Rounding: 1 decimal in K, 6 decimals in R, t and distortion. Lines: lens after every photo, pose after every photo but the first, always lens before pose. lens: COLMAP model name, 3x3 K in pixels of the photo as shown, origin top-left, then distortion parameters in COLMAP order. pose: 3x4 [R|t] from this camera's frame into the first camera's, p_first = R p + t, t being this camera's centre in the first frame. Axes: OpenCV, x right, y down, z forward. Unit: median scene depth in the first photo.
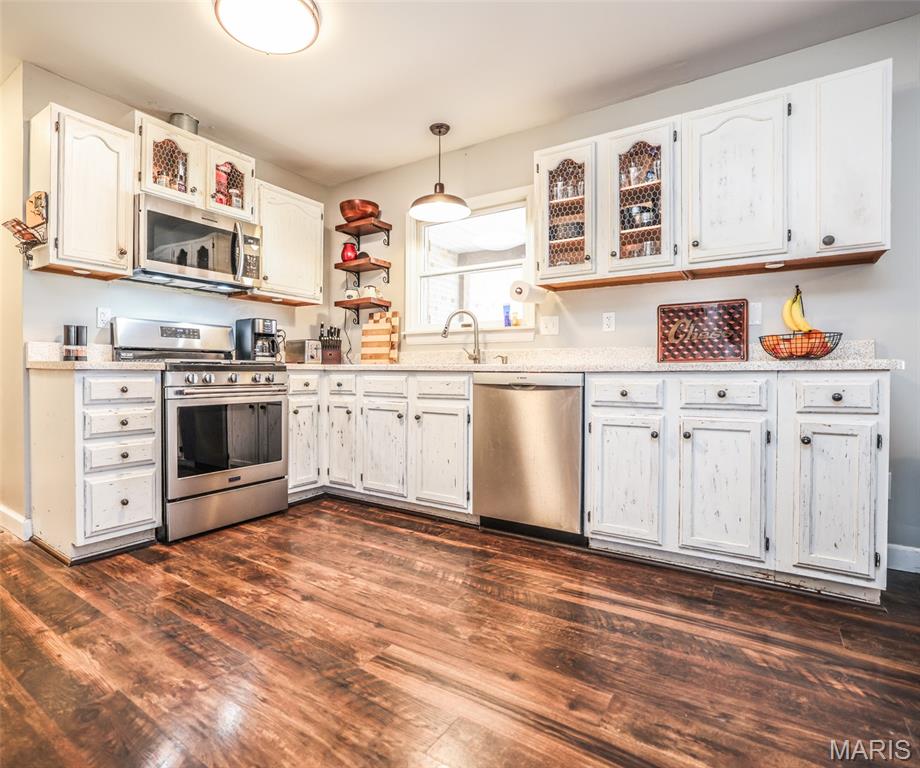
lens RADIAL K [[500.9, 0, 423.2], [0, 500.9, 380.3], [0, 0, 1]] dist [-0.044130, 0.016193]
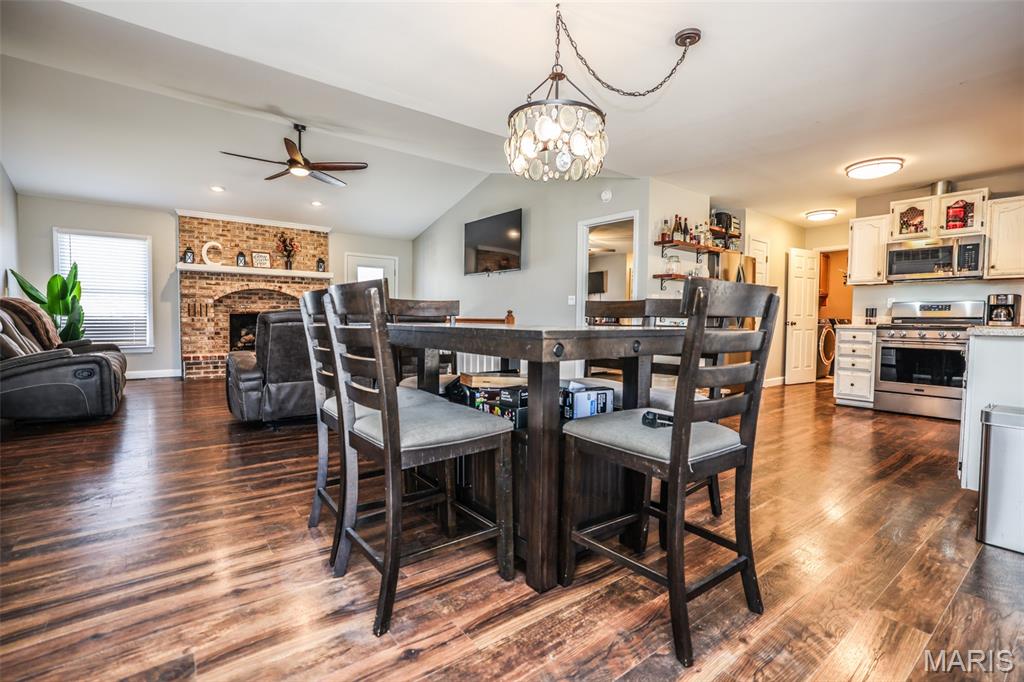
lens RADIAL K [[473.0, 0, 515.1], [0, 473.0, 337.6], [0, 0, 1]] dist [-0.021324, 0.011857]
pose [[-0.272502, 0.032017, -0.961622, 1.819970], [-0.027932, 0.998762, 0.041169, -0.022393], [0.961750, 0.038079, -0.271271, 0.047628]]
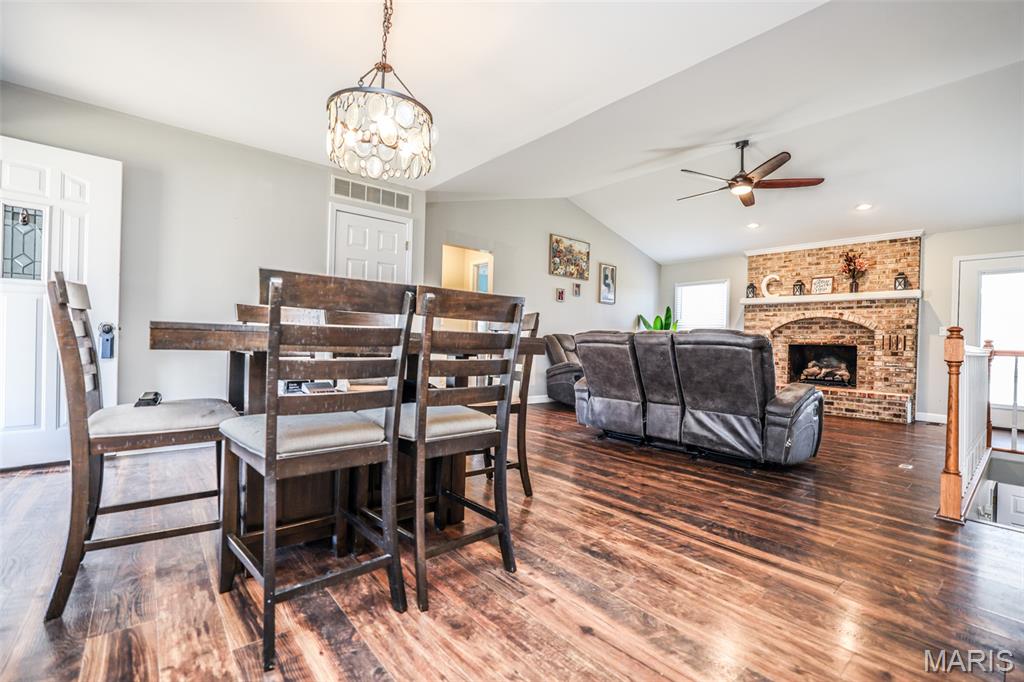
lens RADIAL K [[443.4, 0, 513.7], [0, 443.4, 341.0], [0, 0, 1]] dist [-0.041147, 0.014482]
pose [[-0.969763, -0.032180, 0.241917, 0.475952], [-0.029143, 0.999445, 0.016124, -0.015274], [-0.242302, 0.008586, -0.970163, 0.549544]]
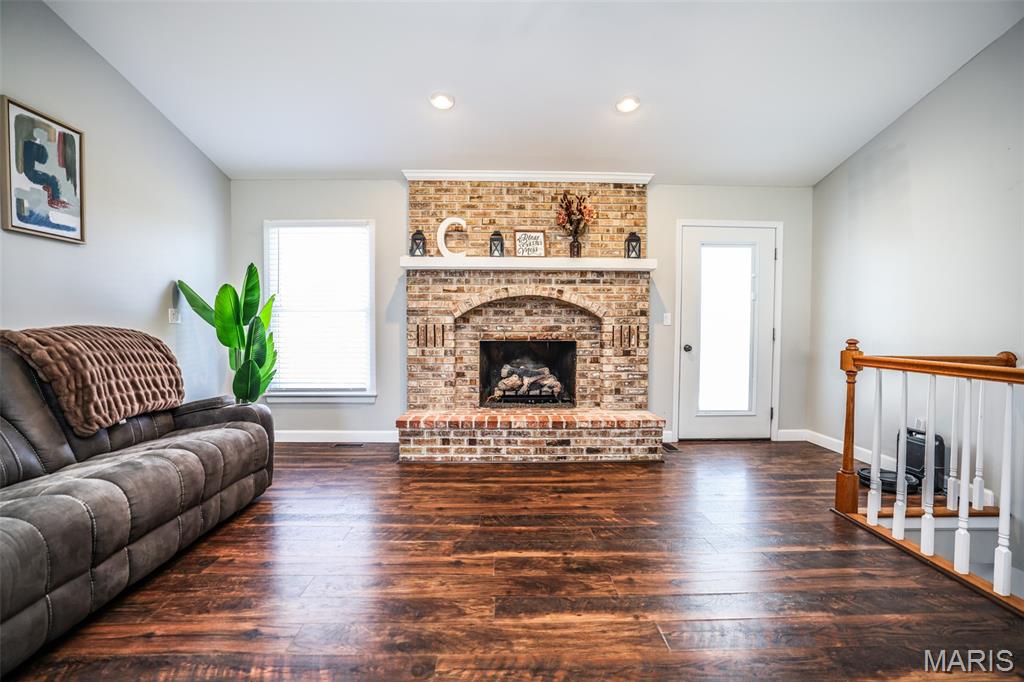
lens RADIAL K [[443.4, 0, 513.2], [0, 443.4, 340.5], [0, 0, 1]] dist [-0.041147, 0.014482]
pose [[-0.792268, 0.011463, -0.610065, 0.364314], [-0.016770, 0.999037, 0.040551, -0.069569], [0.609943, 0.042358, -0.791313, -1.126593]]
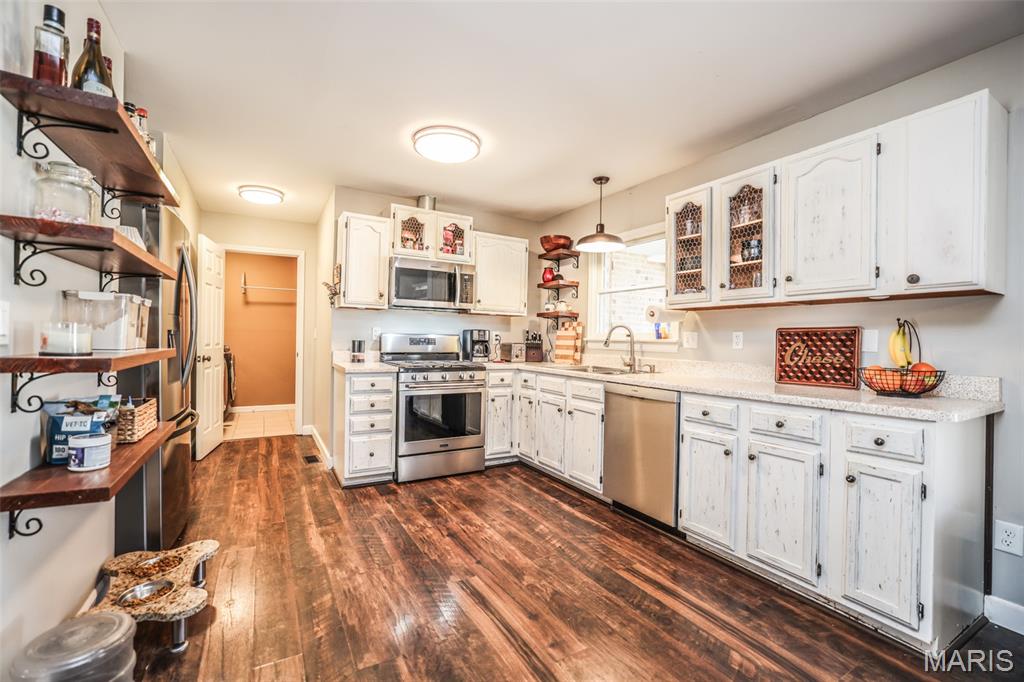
lens RADIAL K [[443.4, 0, 505.0], [0, 443.4, 341.1], [0, 0, 1]] dist [-0.041147, 0.014482]
pose [[0.905018, 0.014385, -0.425130, 0.364561], [-0.021957, 0.999675, -0.012918, -0.104560], [0.424806, 0.021025, 0.905040, -0.116894]]
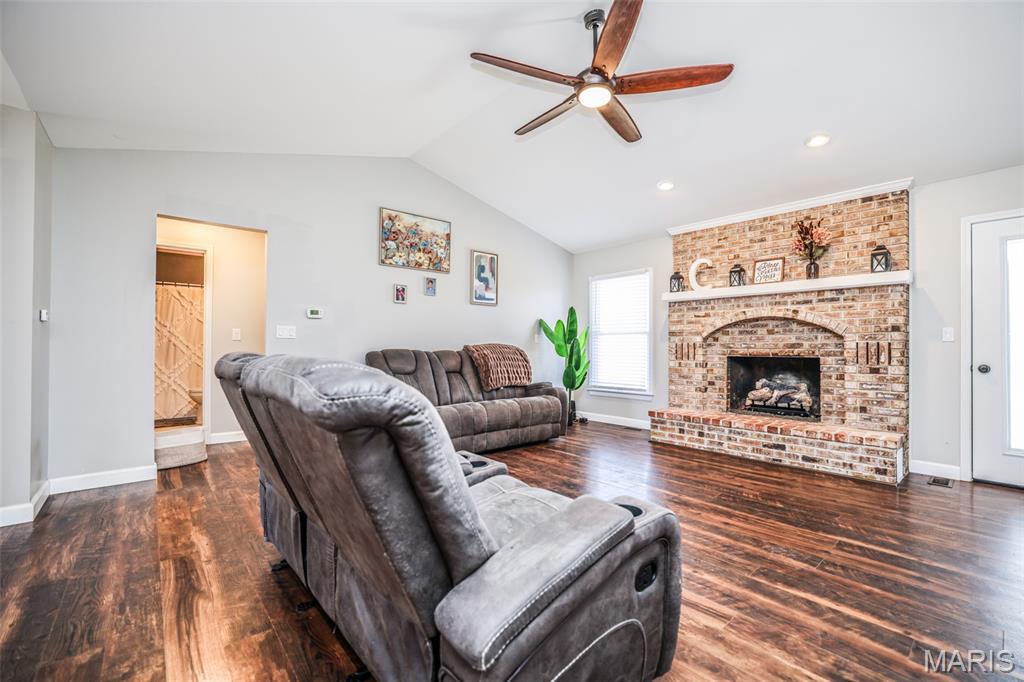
lens RADIAL K [[443.4, 0, 512.6], [0, 443.4, 341.5], [0, 0, 1]] dist [-0.041147, 0.014482]
pose [[-0.973333, -0.006551, 0.229305, -0.044201], [-0.006084, 0.999978, 0.002747, -0.064248], [-0.229318, 0.001279, -0.973351, -0.402281]]
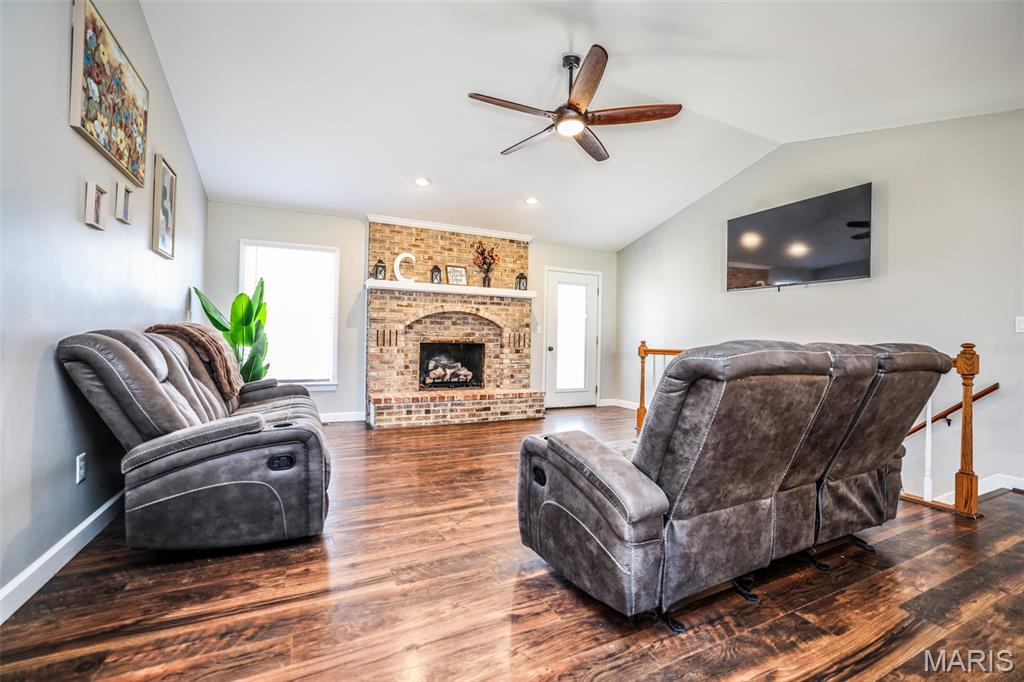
lens RADIAL K [[443.4, 0, 514.6], [0, 443.4, 337.4], [0, 0, 1]] dist [-0.041147, 0.014482]
pose [[-0.463199, -0.020506, -0.886017, 1.219834], [-0.032503, 0.999453, -0.006140, -0.028326], [0.885658, 0.025954, -0.463612, -1.023193]]
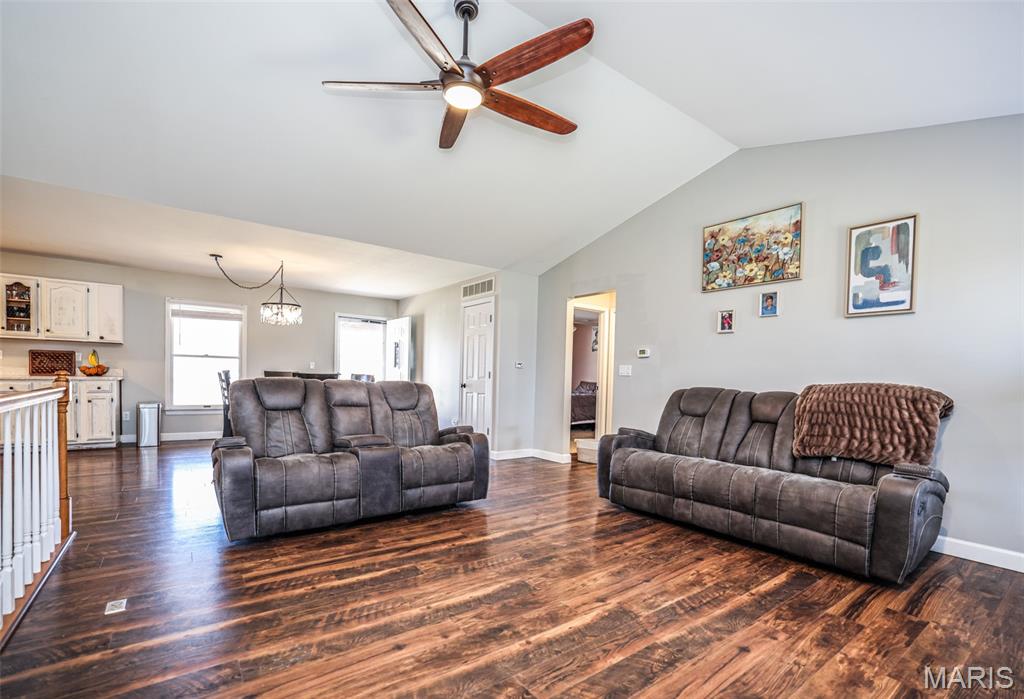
lens RADIAL K [[458.6, 0, 515.2], [0, 458.6, 388.8], [0, 0, 1]] dist [-0.024620, 0.001490]
pose [[0.293674, -0.018149, 0.955733, -0.915844], [-0.012892, 0.999654, 0.022944, -0.048614], [-0.955819, -0.019059, 0.293338, -1.900342]]
